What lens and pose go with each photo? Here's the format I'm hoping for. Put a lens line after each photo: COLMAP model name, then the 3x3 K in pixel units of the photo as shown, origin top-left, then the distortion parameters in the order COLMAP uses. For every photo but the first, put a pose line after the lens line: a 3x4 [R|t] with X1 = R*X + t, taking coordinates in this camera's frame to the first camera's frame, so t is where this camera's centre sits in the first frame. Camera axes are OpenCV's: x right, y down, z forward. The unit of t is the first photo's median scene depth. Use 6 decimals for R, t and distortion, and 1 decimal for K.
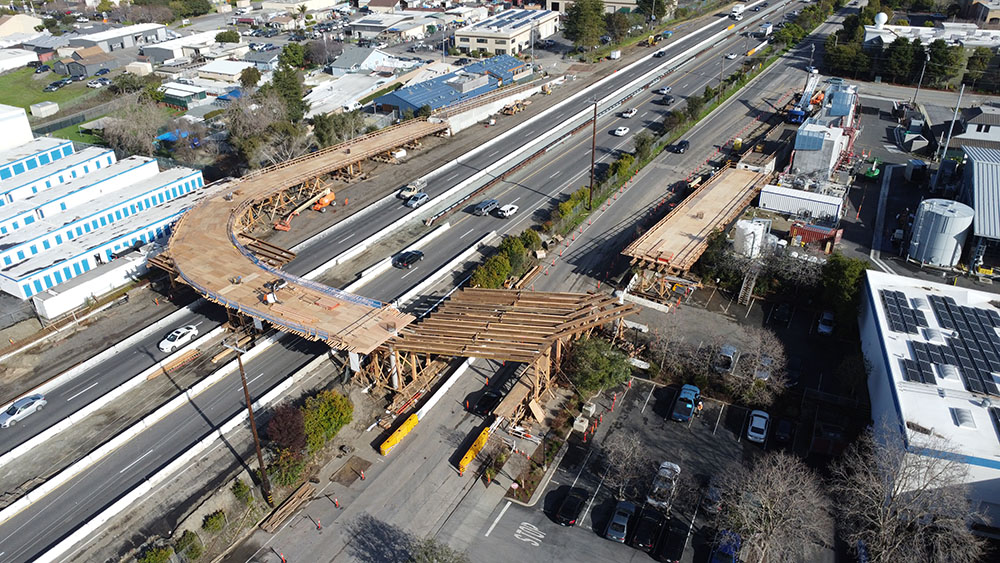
lens RADIAL K [[739.7, 0, 500.8], [0, 739.7, 284.0], [0, 0, 1]] dist [-0.033226, 0.004842]
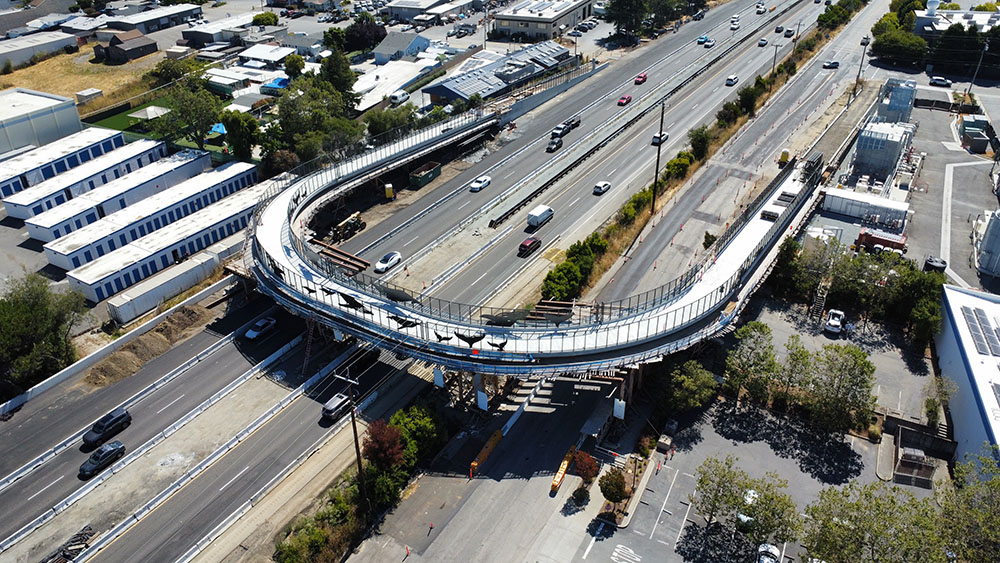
lens RADIAL K [[739.7, 0, 499.9], [0, 739.7, 286.6], [0, 0, 1]] dist [-0.033226, 0.004842]
pose [[0.999792, 0.006858, -0.019204, -0.043883], [-0.005988, 0.998970, 0.044989, -0.029471], [0.019493, -0.044865, 0.998803, -0.002006]]
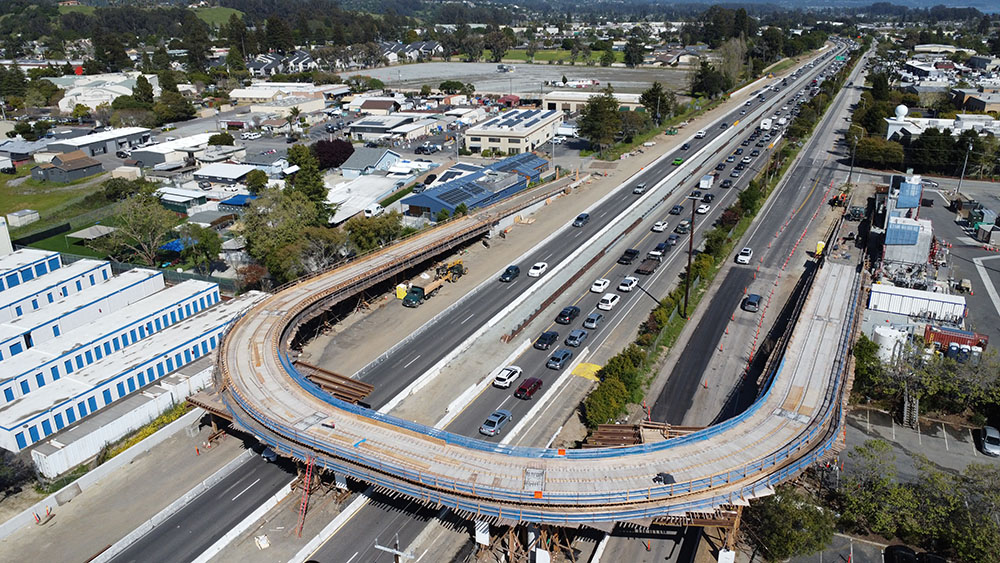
lens RADIAL K [[739.7, 0, 499.0], [0, 739.7, 275.6], [0, 0, 1]] dist [-0.033226, 0.004842]
pose [[0.997811, -0.025919, 0.060838, -0.102568], [0.034436, 0.989064, -0.143411, -0.021924], [-0.056455, 0.145192, 0.987792, 0.095124]]
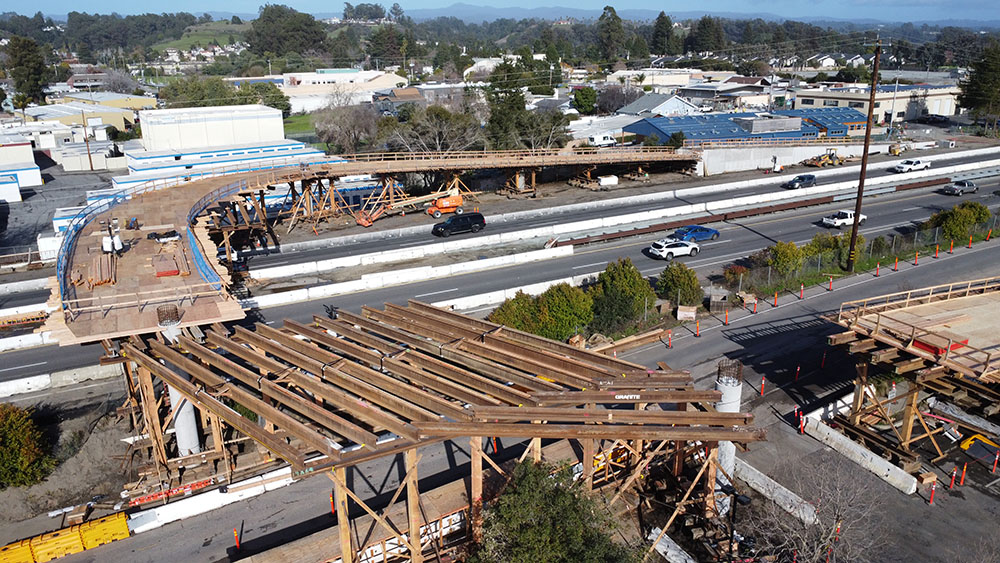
lens RADIAL K [[739.7, 0, 500.4], [0, 739.7, 282.6], [0, 0, 1]] dist [-0.033226, 0.004842]
pose [[0.847762, 0.166242, -0.503651, 0.117848], [-0.256444, 0.959708, -0.114880, 0.017173], [0.464260, 0.226549, 0.856235, 0.317289]]
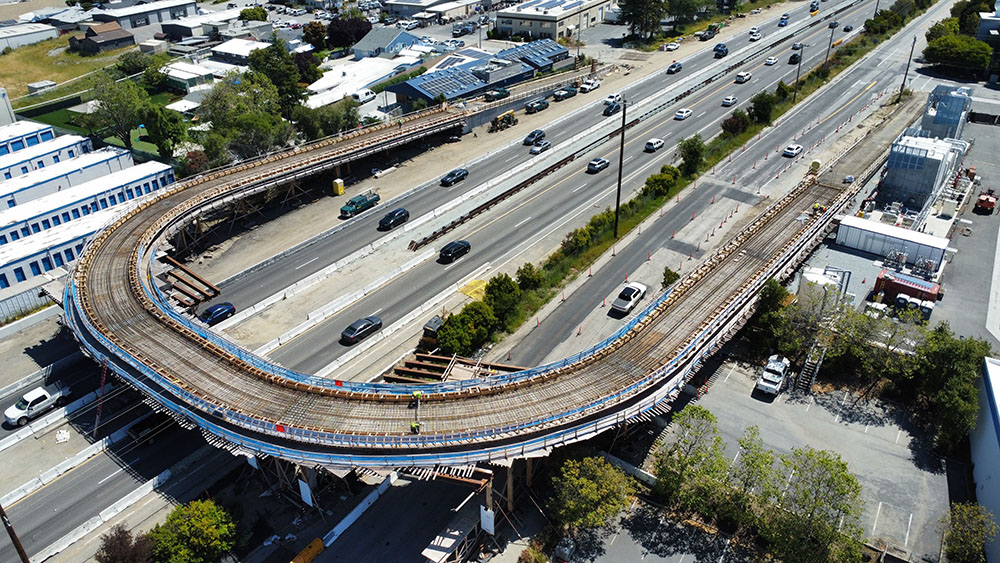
lens RADIAL K [[739.7, 0, 499.1], [0, 739.7, 282.2], [0, 0, 1]] dist [-0.033226, 0.004842]
pose [[0.994549, 0.049095, -0.091993, 0.048969], [-0.047458, 0.998675, 0.019897, -0.042827], [0.092848, -0.015423, 0.995561, 0.134338]]
